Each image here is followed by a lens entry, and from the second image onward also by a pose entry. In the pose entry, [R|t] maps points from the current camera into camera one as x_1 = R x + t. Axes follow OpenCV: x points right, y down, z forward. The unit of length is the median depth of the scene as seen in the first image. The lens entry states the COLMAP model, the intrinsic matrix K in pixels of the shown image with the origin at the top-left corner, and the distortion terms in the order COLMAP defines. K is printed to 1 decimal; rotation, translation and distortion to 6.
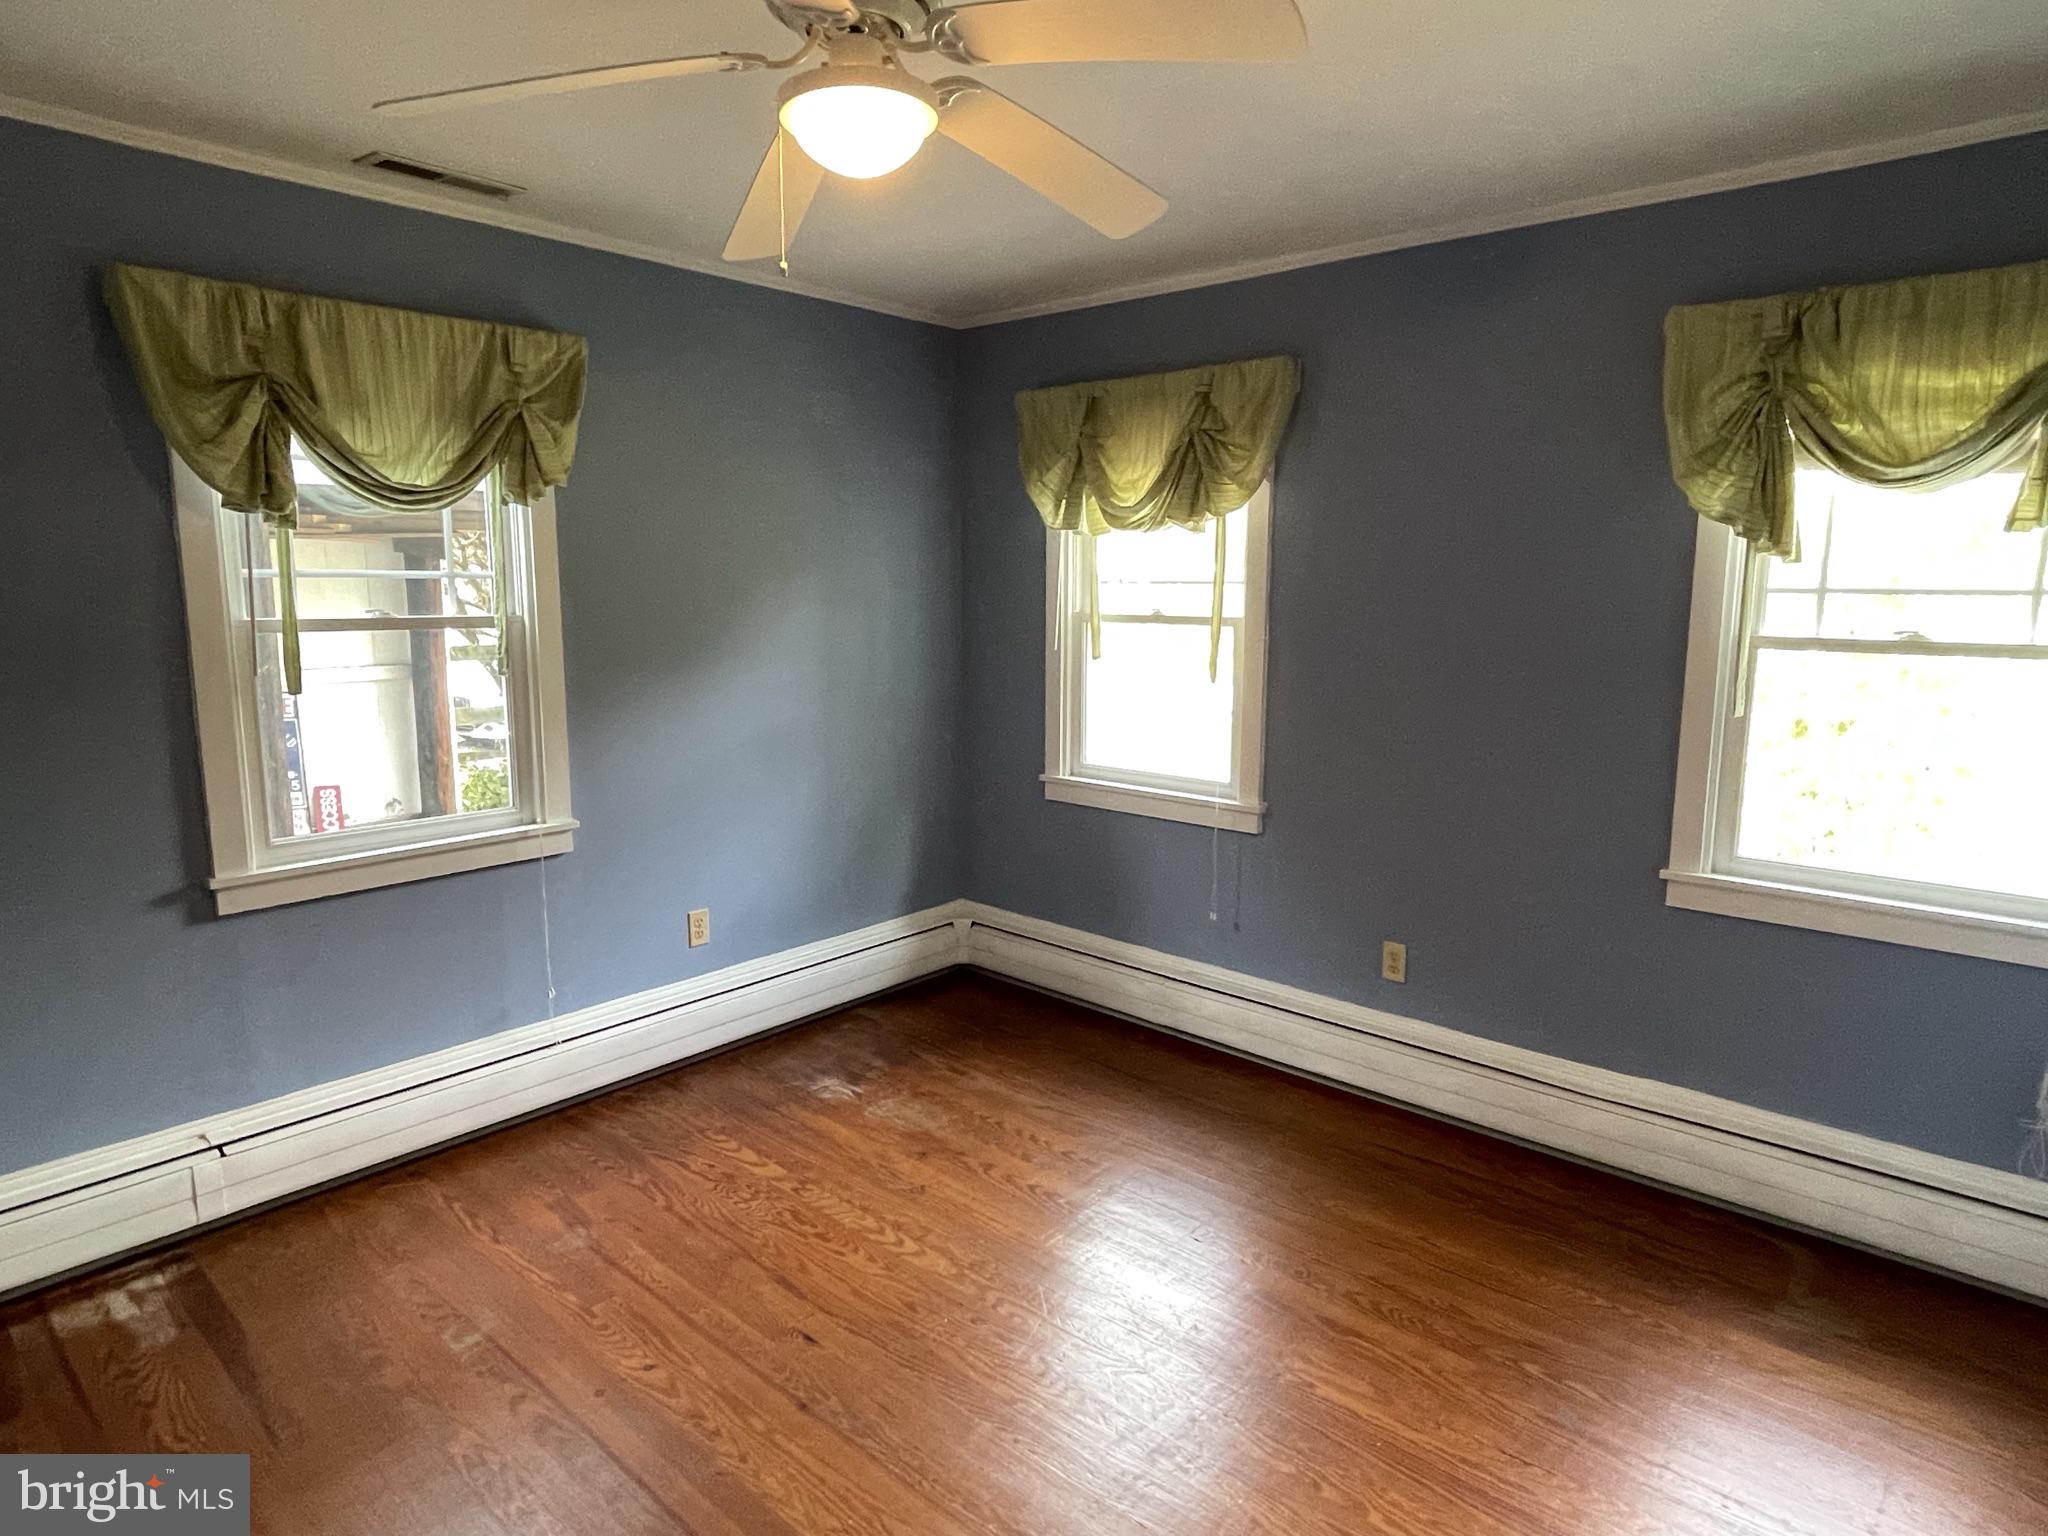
lens RADIAL K [[1187.2, 0, 1026.2], [0, 1187.2, 764.1], [0, 0, 1]] dist [0.002498, 0.001573]
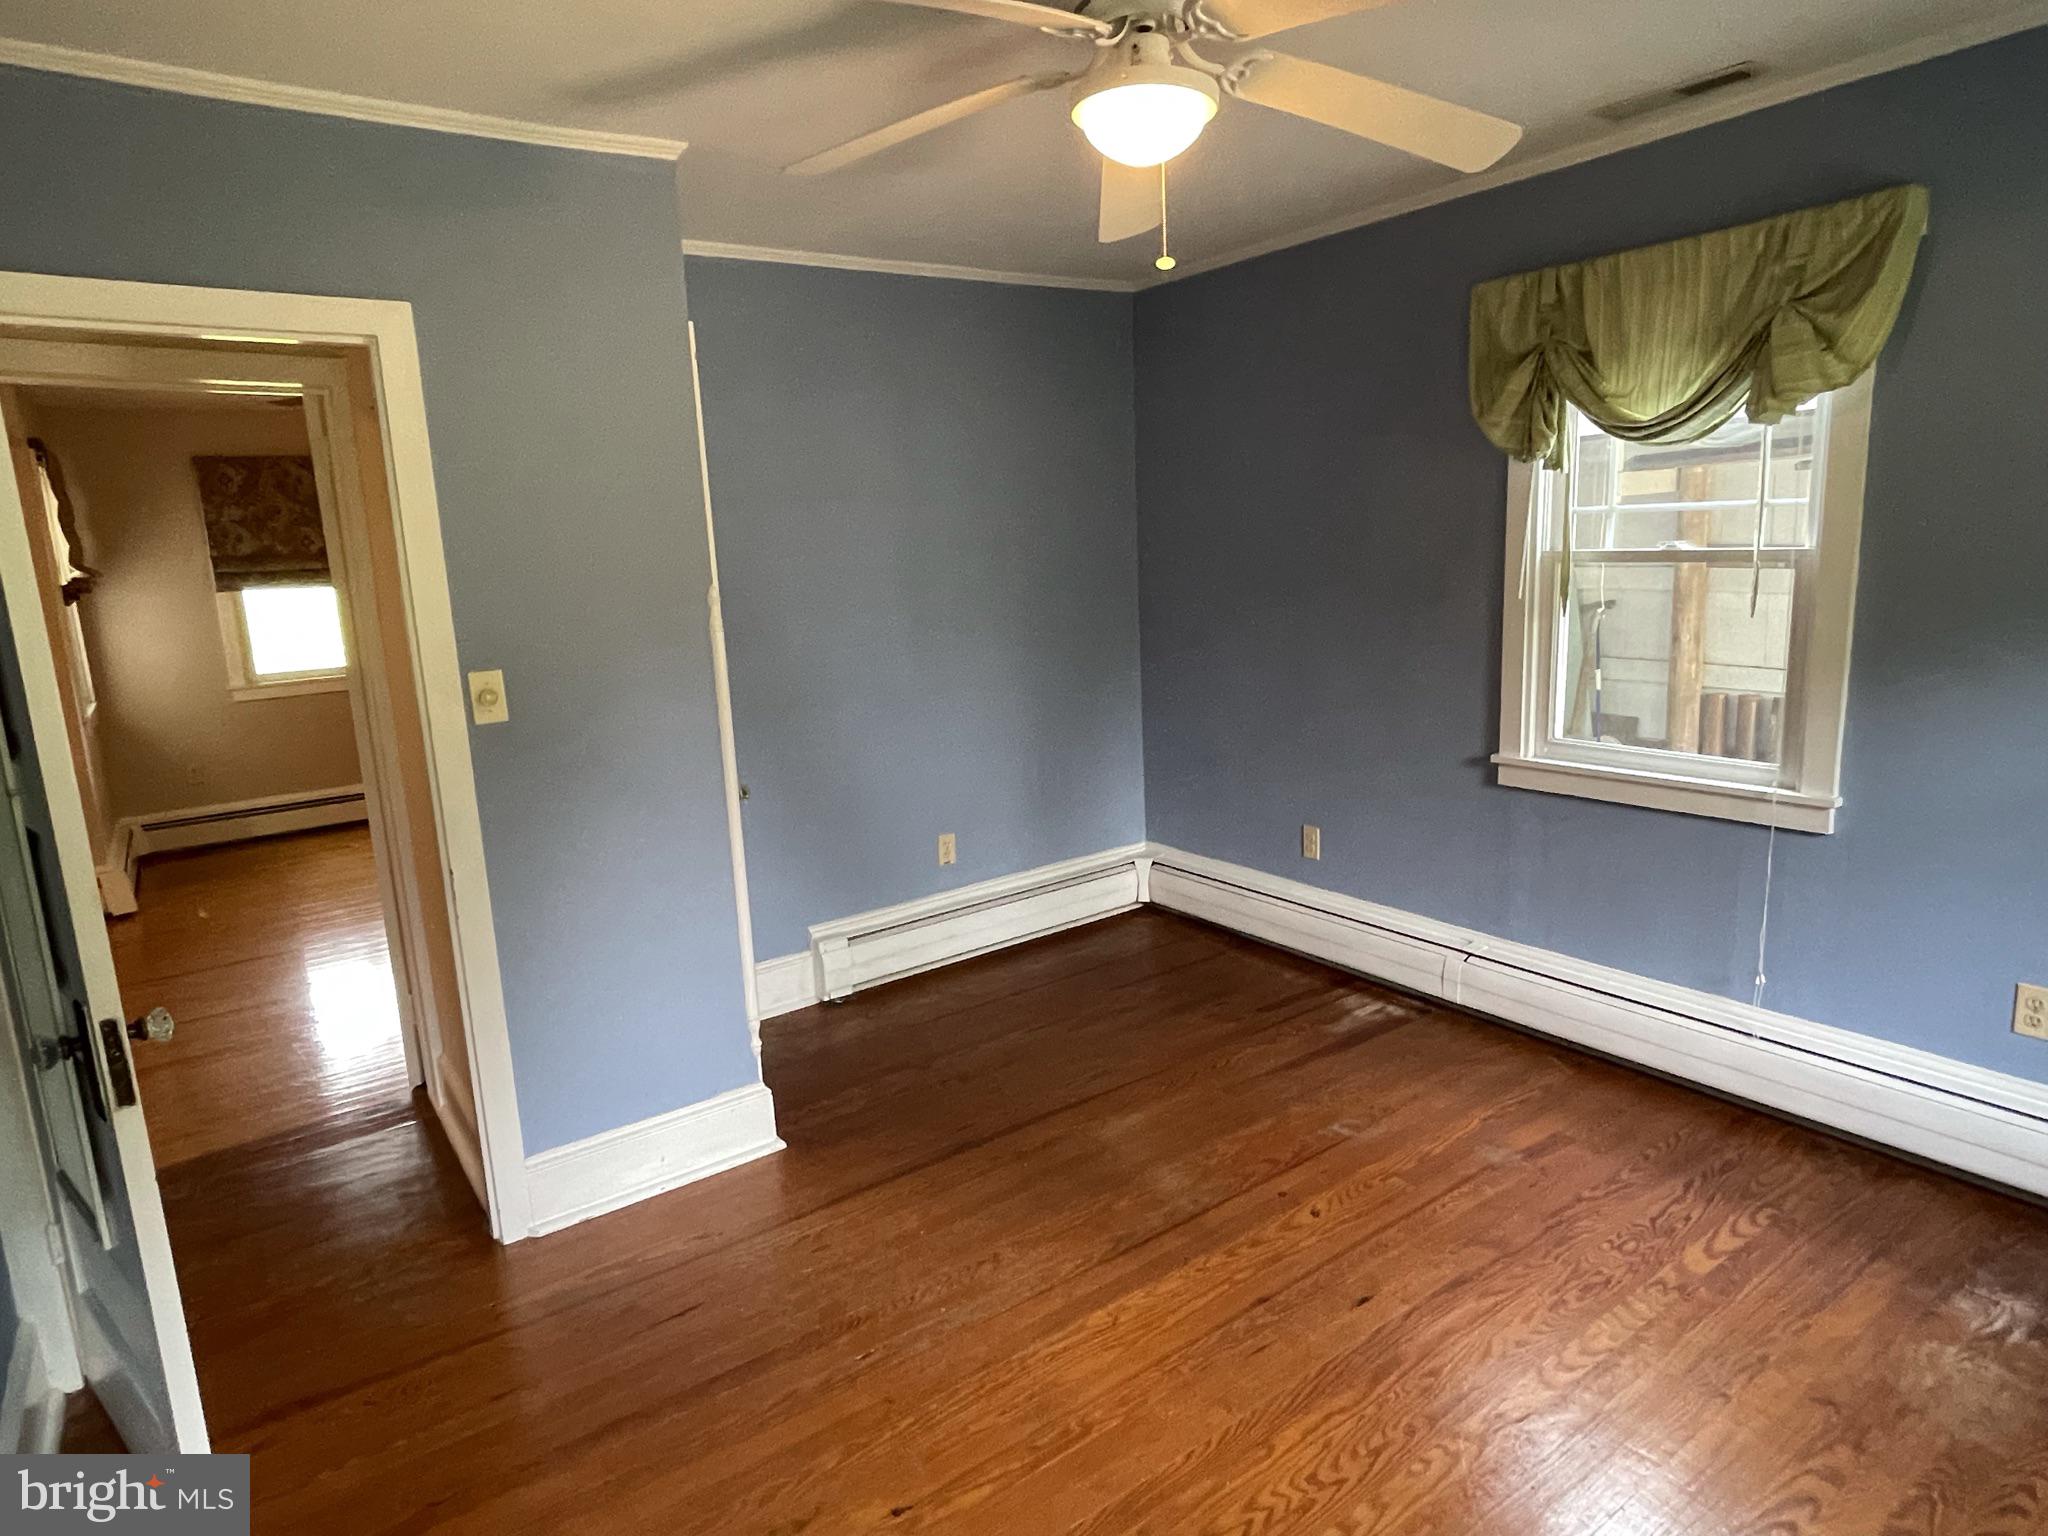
lens RADIAL K [[1187.2, 0, 1026.2], [0, 1187.2, 764.1], [0, 0, 1]] dist [0.002498, 0.001573]
pose [[-0.225475, 0.191608, -0.955221, 0.622948], [-0.105935, 0.969834, 0.219544, -0.114733], [0.968472, 0.150693, -0.198376, 0.721756]]
